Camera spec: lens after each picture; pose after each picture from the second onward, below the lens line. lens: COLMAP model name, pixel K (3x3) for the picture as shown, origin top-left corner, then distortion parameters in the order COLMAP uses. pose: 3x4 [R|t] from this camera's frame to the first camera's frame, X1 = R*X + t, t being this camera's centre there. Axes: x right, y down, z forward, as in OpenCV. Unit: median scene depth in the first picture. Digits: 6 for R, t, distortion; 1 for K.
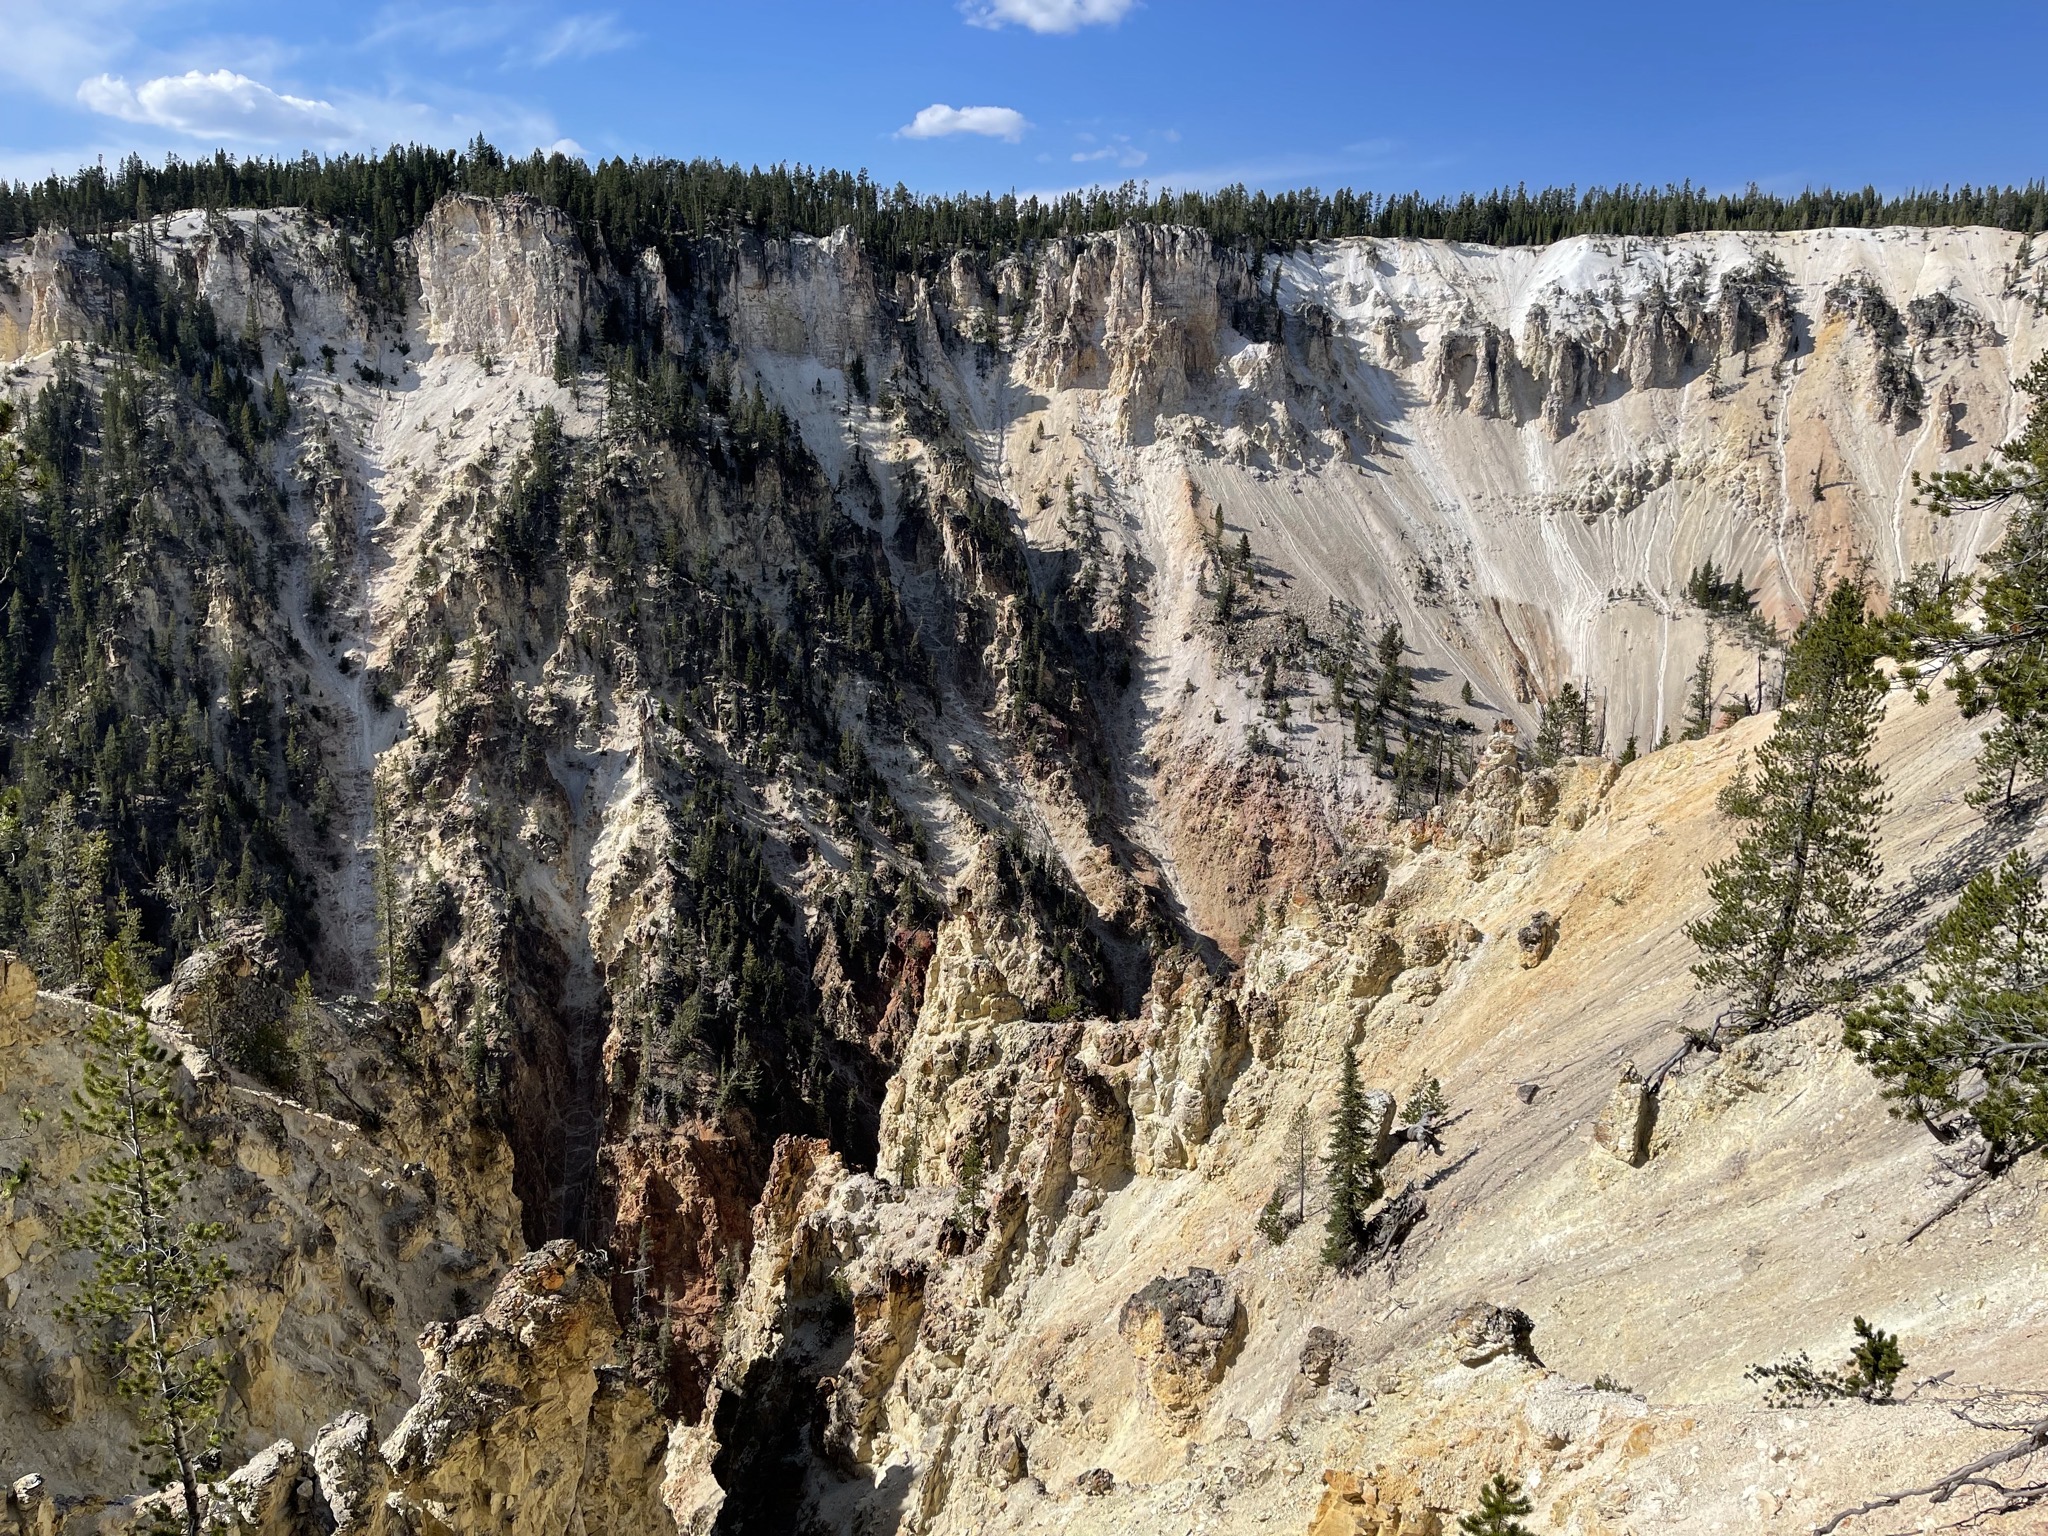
lens RADIAL K [[1538.3, 0, 1034.5], [0, 1538.3, 784.6], [0, 0, 1]] dist [0.083792, -0.115908]
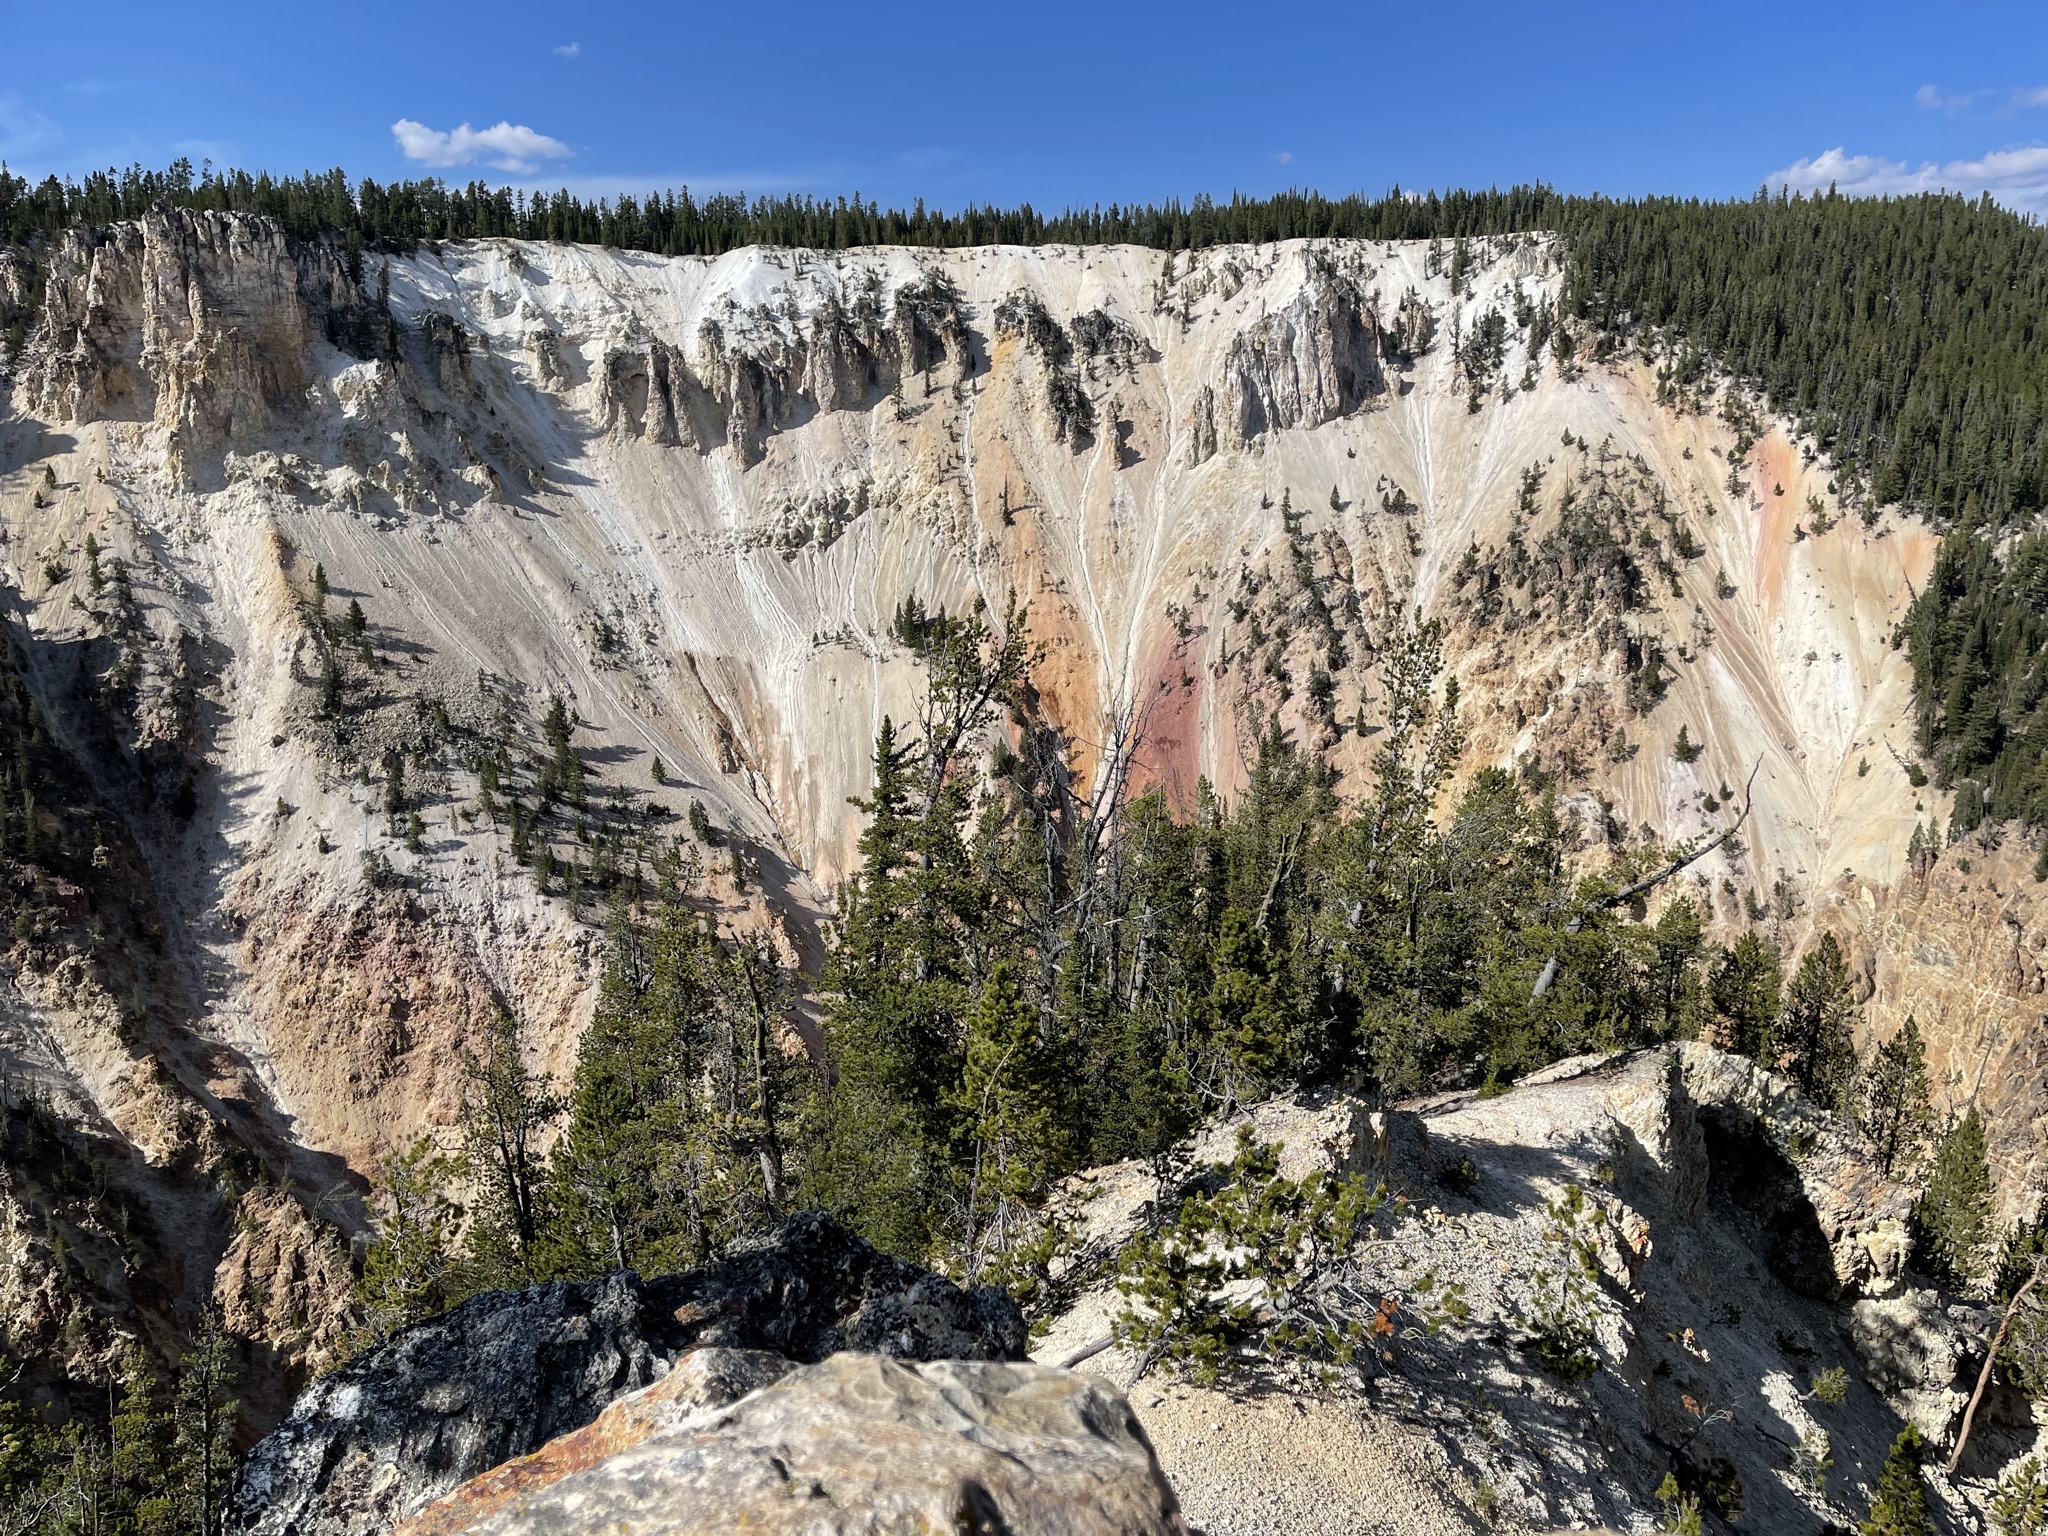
lens RADIAL K [[1545.5, 0, 1033.8], [0, 1545.5, 778.8], [0, 0, 1]] dist [0.063763, -0.095752]
pose [[0.903731, -0.118012, 0.411513, 0.103336], [0.125250, 0.992080, 0.009440, -0.033447], [-0.409368, 0.043010, 0.911355, 0.129349]]
